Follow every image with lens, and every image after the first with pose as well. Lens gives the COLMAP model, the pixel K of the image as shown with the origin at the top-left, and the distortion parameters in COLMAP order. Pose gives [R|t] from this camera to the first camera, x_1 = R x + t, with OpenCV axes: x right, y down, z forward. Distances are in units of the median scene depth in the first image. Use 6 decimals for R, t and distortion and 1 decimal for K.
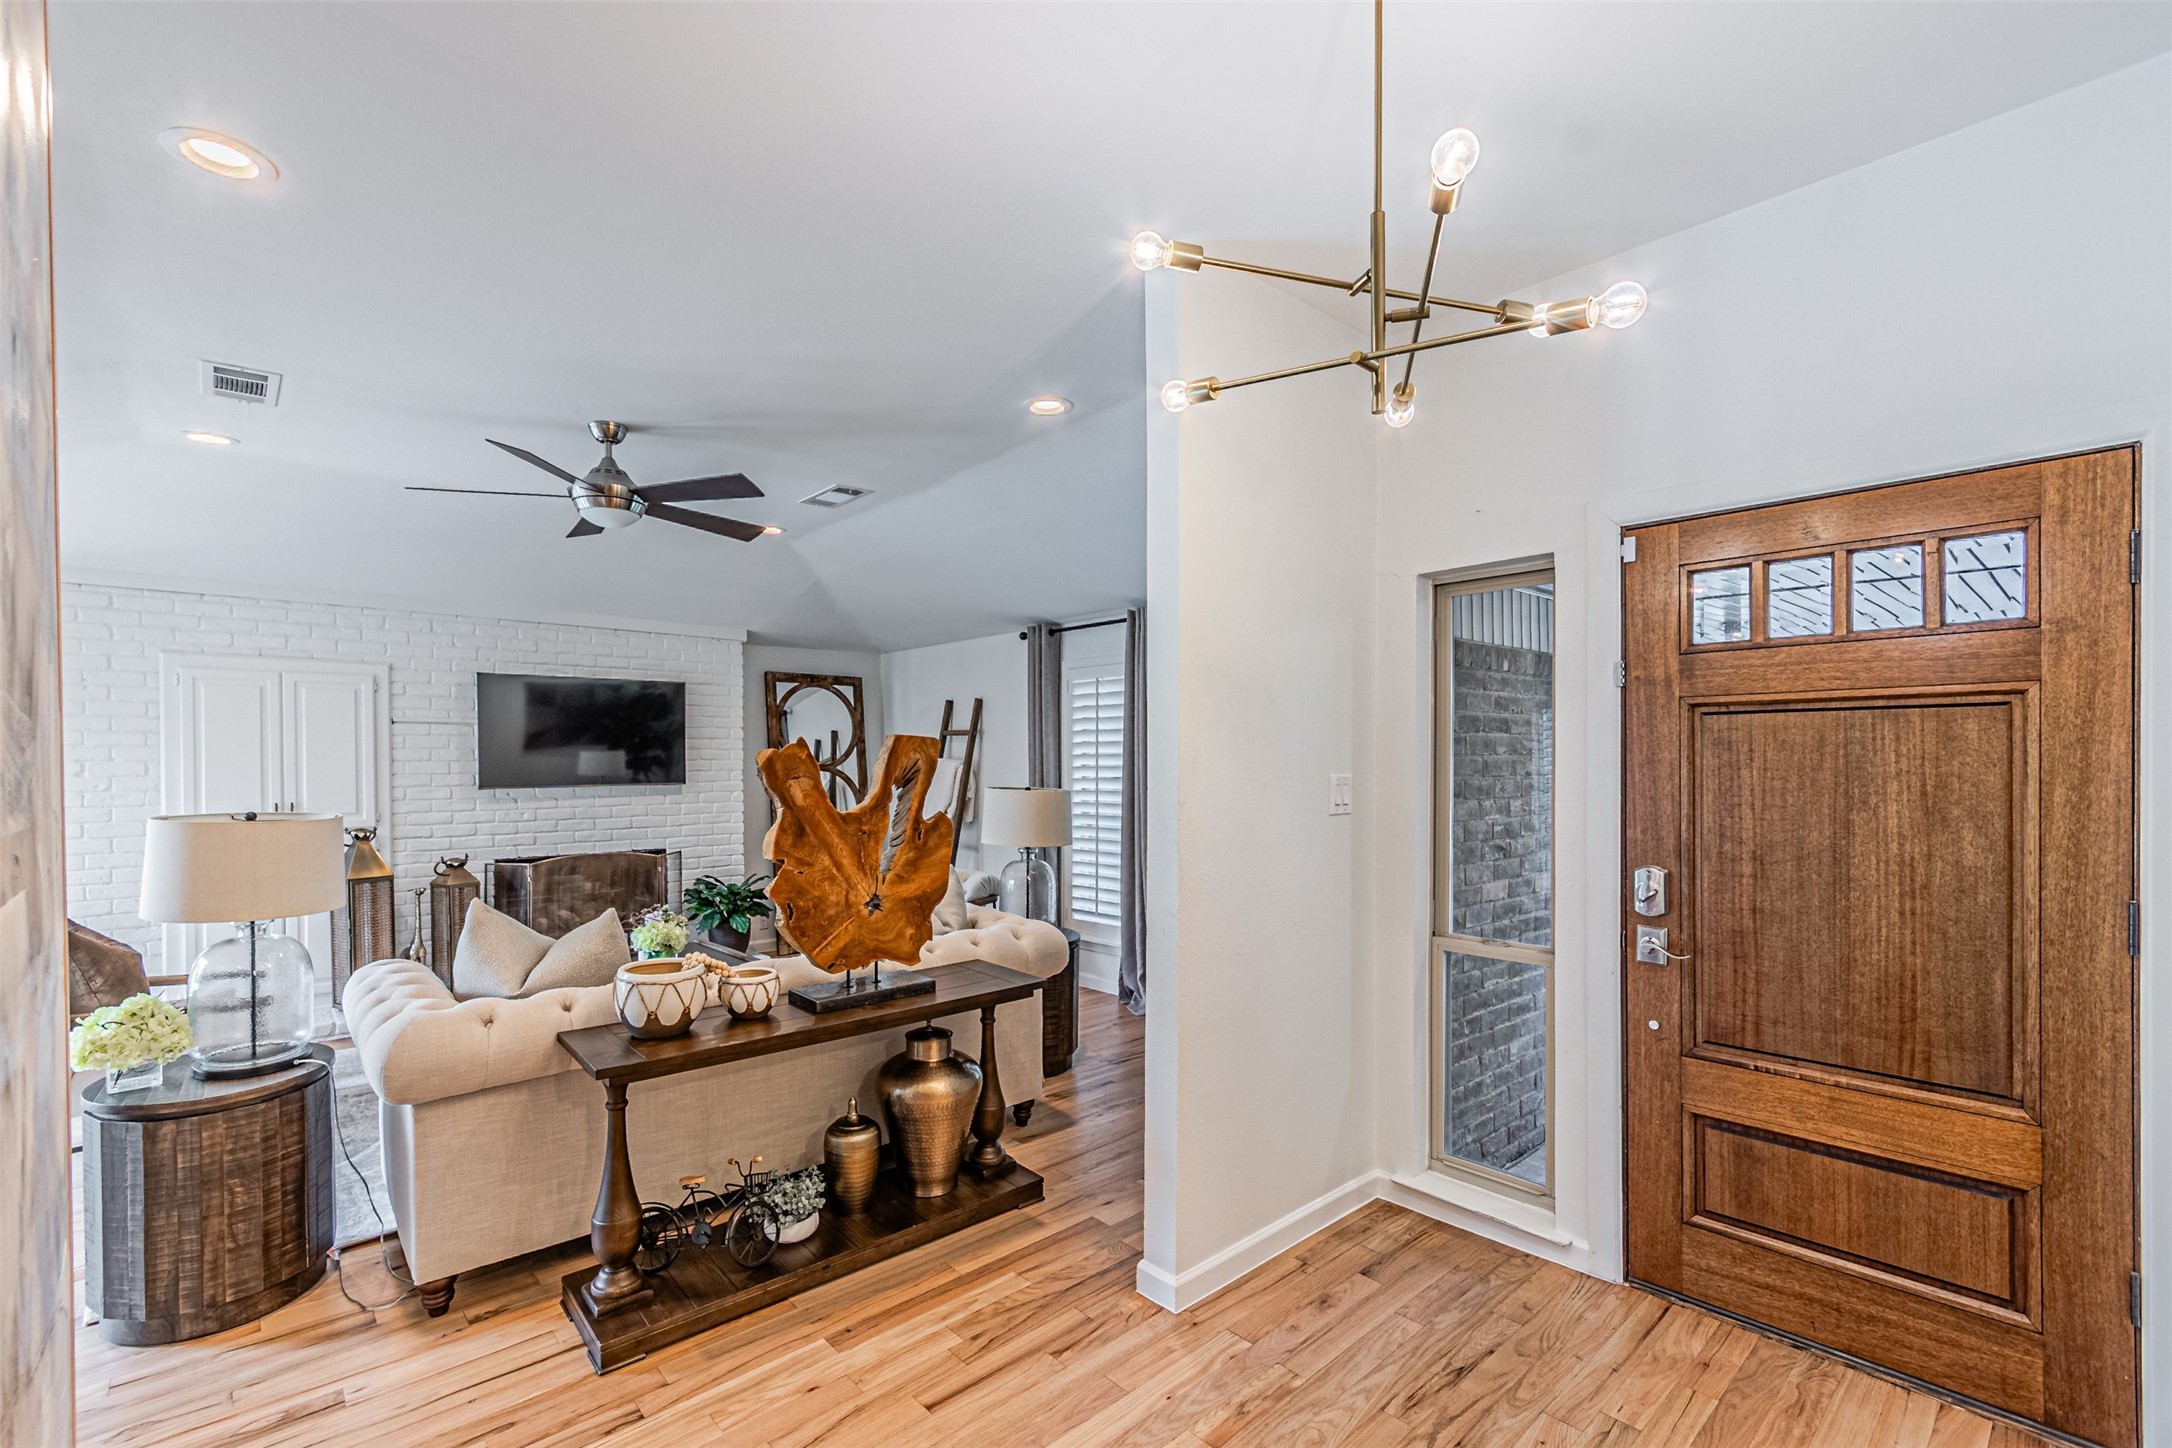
lens RADIAL K [[952.6, 0, 1031.7], [0, 952.6, 744.5], [0, 0, 1]] dist [0.004194, 0.000062]
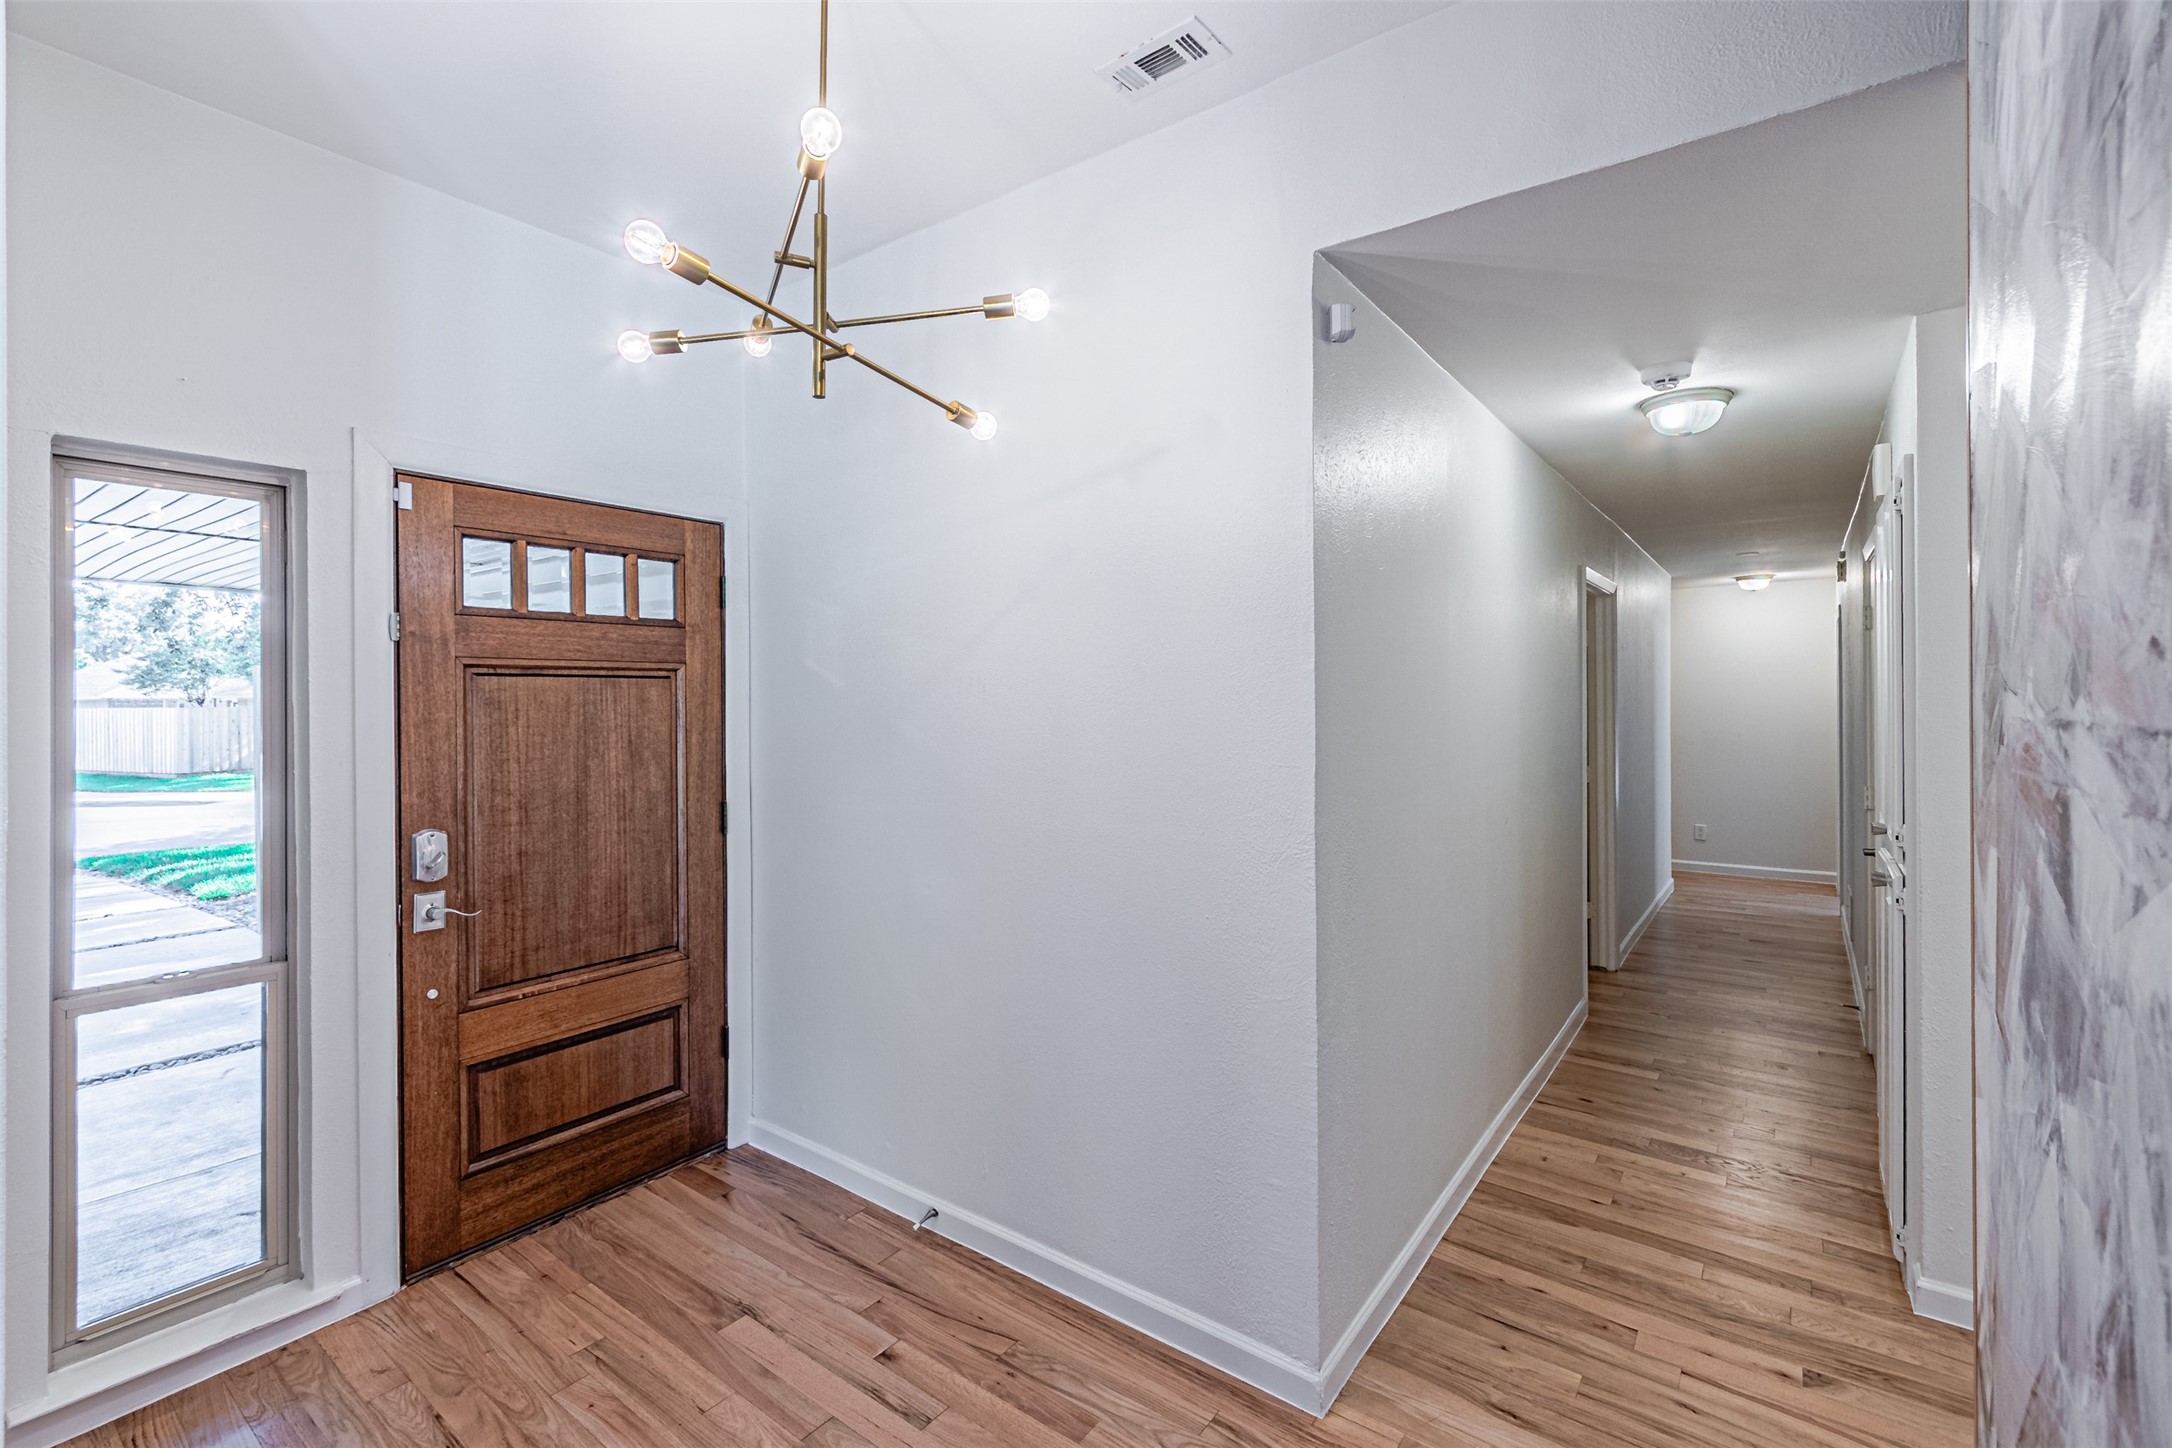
lens RADIAL K [[945.4, 0, 1084.1], [0, 945.4, 693.4], [0, 0, 1]] dist [0.003369, 0.000266]
pose [[-0.215359, 0.022707, 0.976271, -0.477834], [0.002135, 0.999738, -0.022782, 0.014324], [-0.976533, -0.002822, -0.215351, 0.621243]]
